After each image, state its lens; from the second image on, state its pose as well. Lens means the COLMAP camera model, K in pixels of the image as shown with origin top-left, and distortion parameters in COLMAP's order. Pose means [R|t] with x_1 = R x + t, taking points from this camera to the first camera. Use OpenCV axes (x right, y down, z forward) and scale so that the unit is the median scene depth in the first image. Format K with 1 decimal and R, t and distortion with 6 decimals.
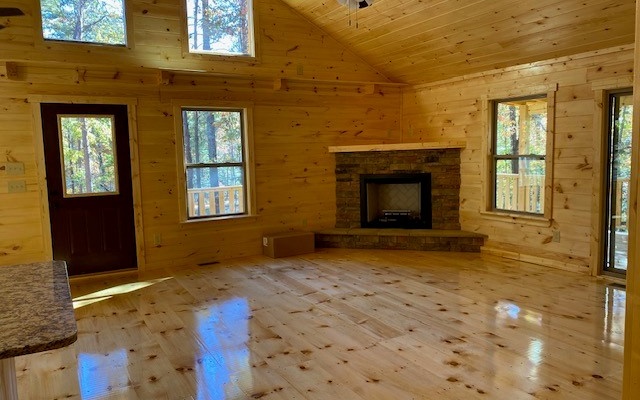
lens RADIAL K [[477.2, 0, 320.0], [0, 477.2, 200.0], [0, 0, 1]] dist [-0.009386, -0.002269]
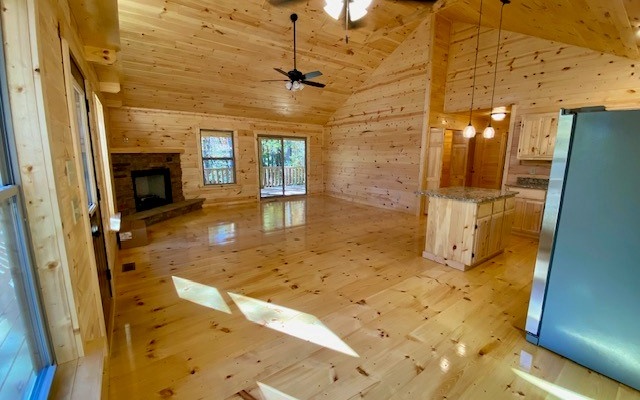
lens RADIAL K [[264.2, 0, 320.0], [0, 264.2, 200.0], [0, 0, 1]] dist [-0.000056, -0.000007]
pose [[-0.148249, -0.144478, 0.978340, -0.729901], [0.092971, 0.982854, 0.159232, -0.045830], [-0.984570, 0.114563, -0.132275, 0.634501]]
